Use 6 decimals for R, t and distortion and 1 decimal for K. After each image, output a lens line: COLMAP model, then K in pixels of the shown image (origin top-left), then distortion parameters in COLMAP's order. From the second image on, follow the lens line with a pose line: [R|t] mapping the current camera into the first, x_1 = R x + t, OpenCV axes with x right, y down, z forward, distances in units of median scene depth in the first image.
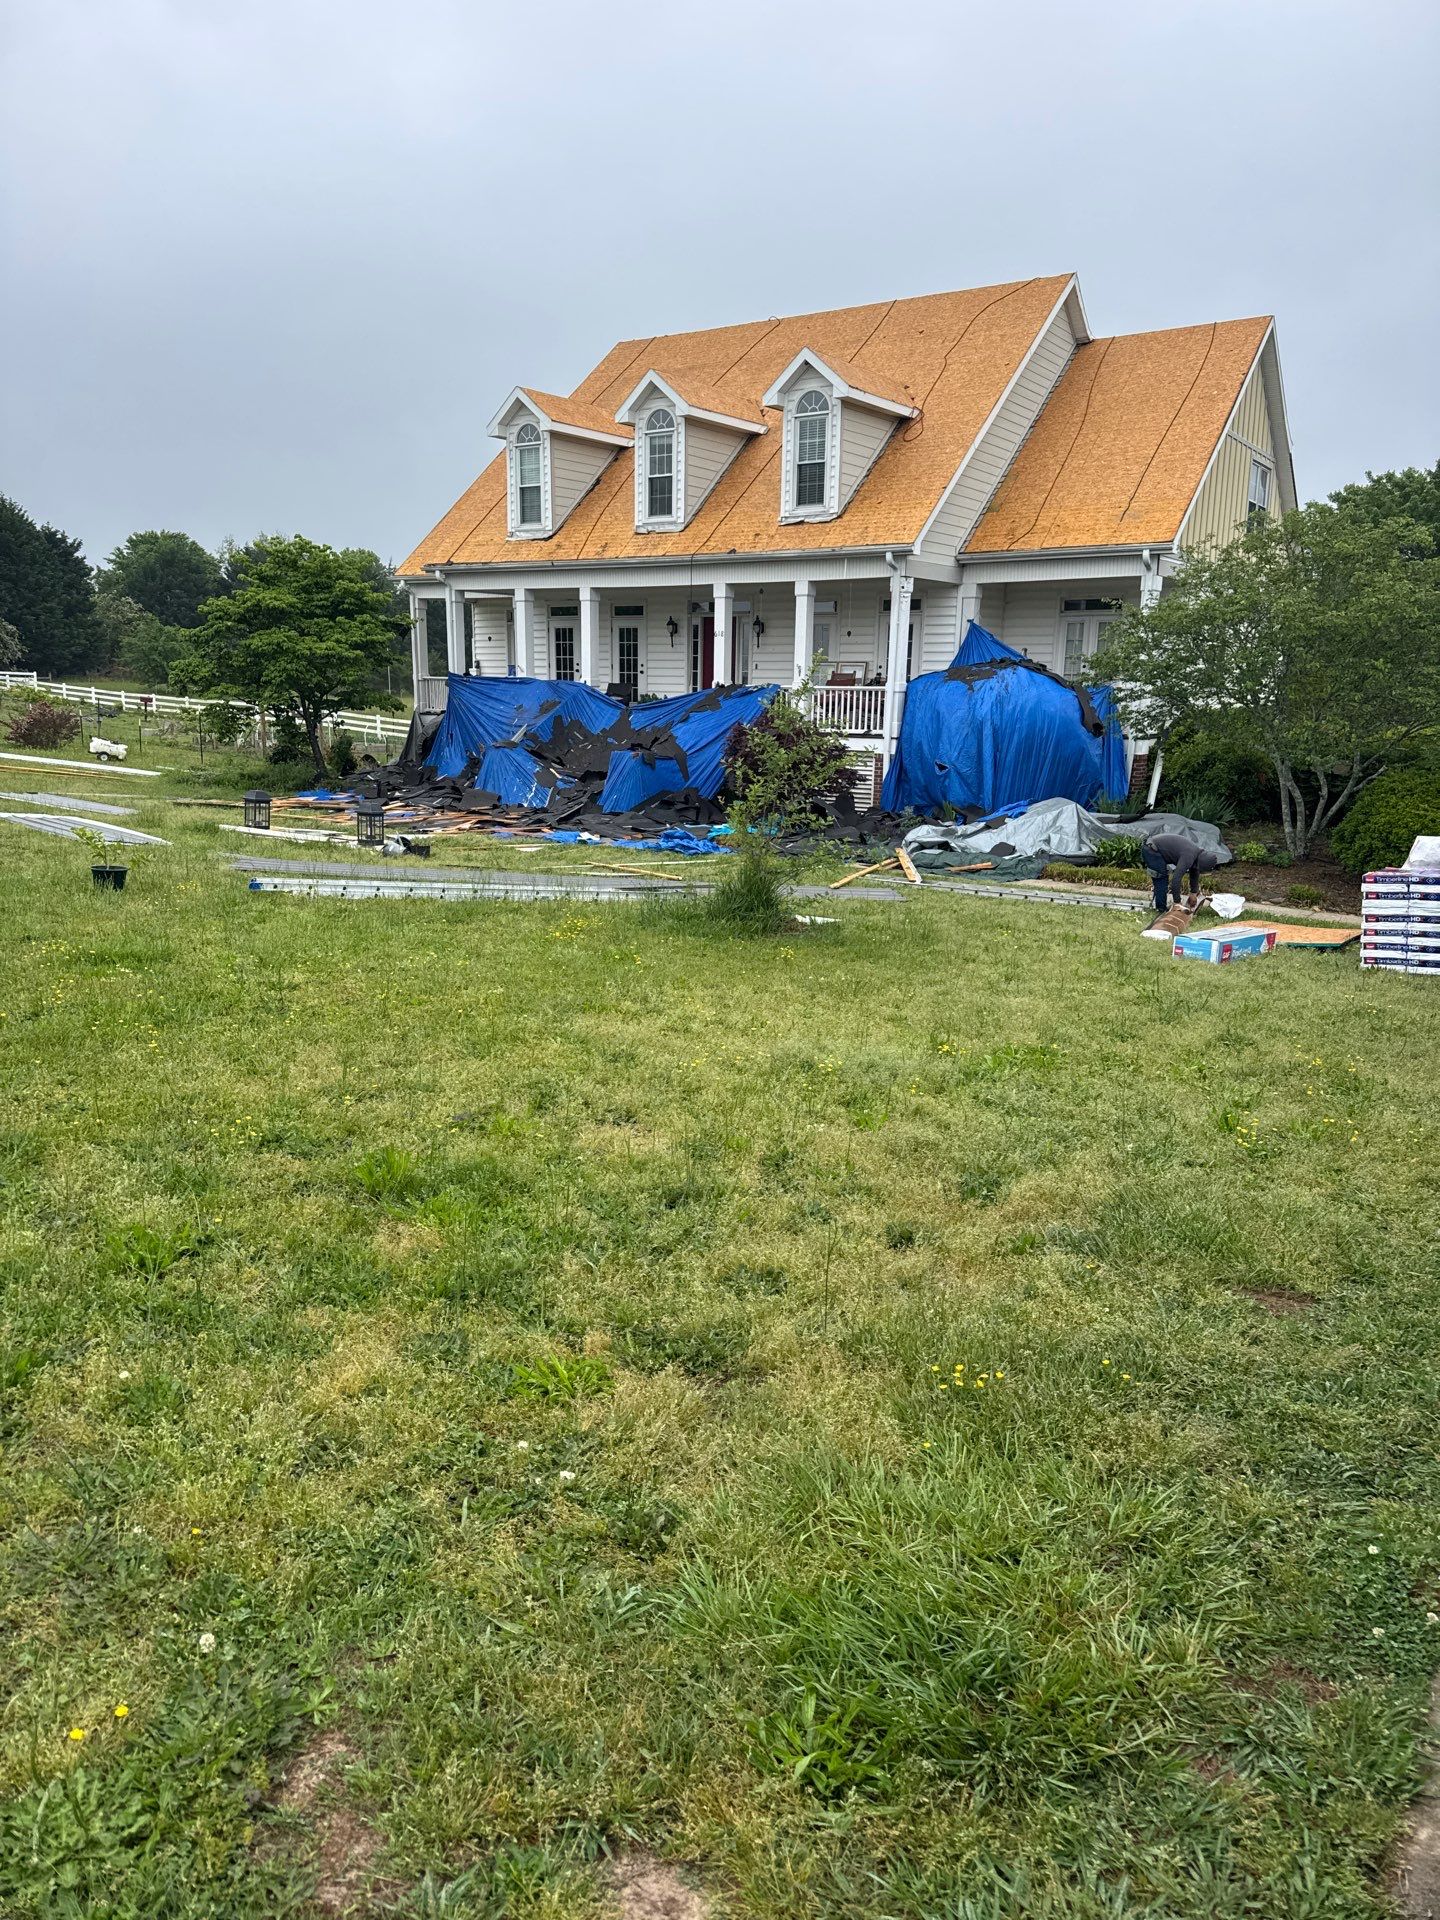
lens RADIAL K [[1335.5, 0, 710.0], [0, 1335.5, 967.6], [0, 0, 1]] dist [0.181691, -0.380145]
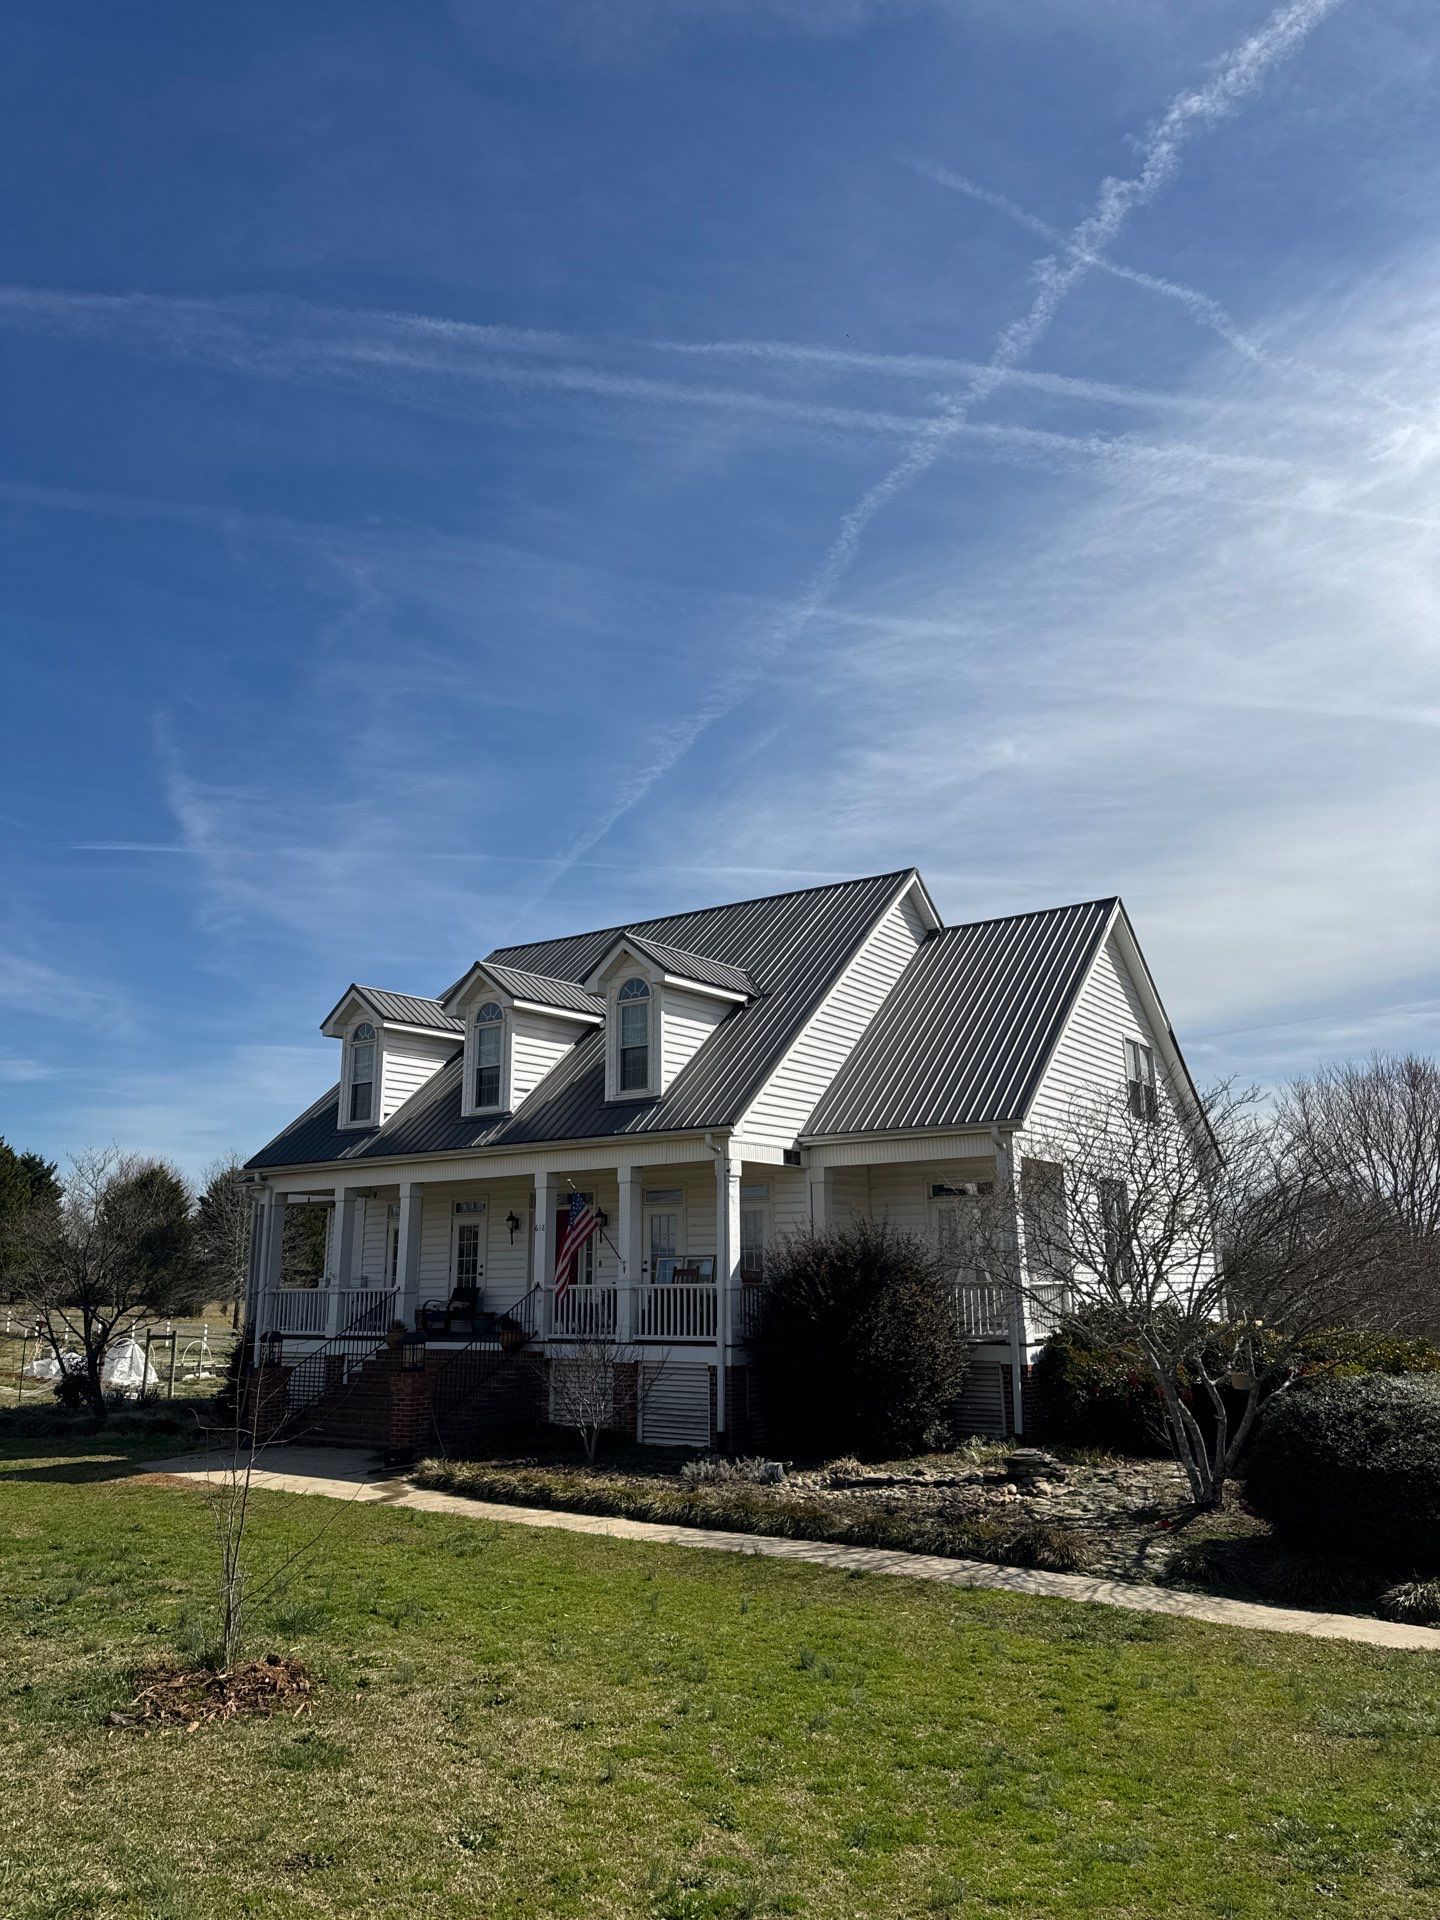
lens RADIAL K [[1335.5, 0, 710.0], [0, 1335.5, 967.6], [0, 0, 1]] dist [0.181691, -0.380145]
pose [[0.999681, -0.024674, -0.005417, 0.119288], [0.020029, 0.904827, -0.425307, -0.023336], [0.015396, 0.425063, 0.905033, 0.124613]]
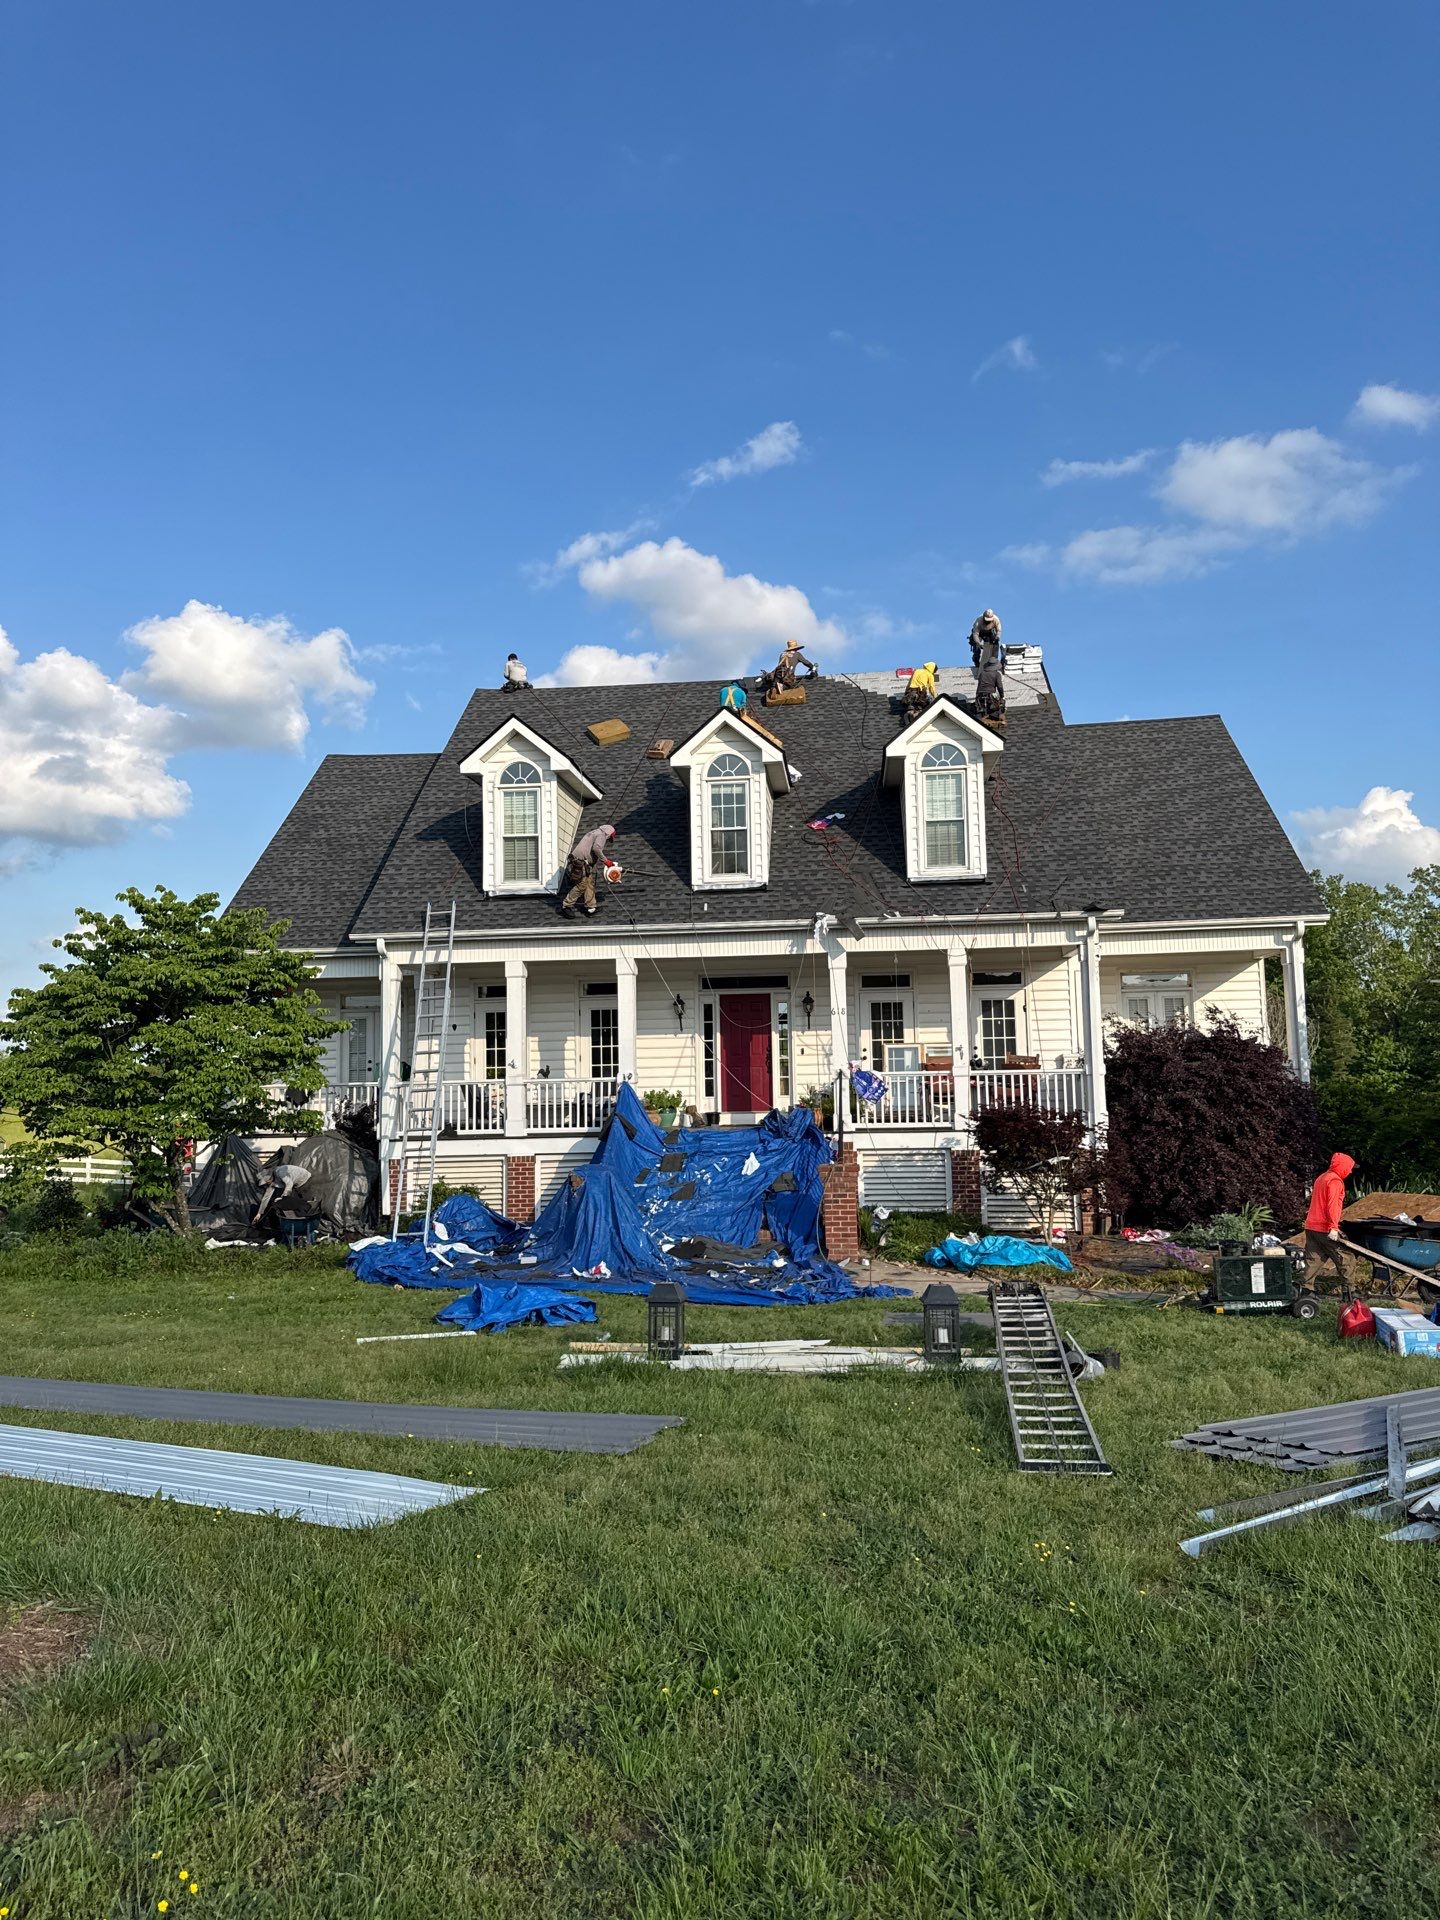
lens RADIAL K [[1335.5, 0, 710.0], [0, 1335.5, 967.6], [0, 0, 1]] dist [0.181691, -0.380145]
pose [[0.871832, 0.005713, 0.489771, -0.423407], [0.135205, 0.958274, -0.251854, -0.077857], [-0.470774, 0.285794, 0.834682, 0.344488]]
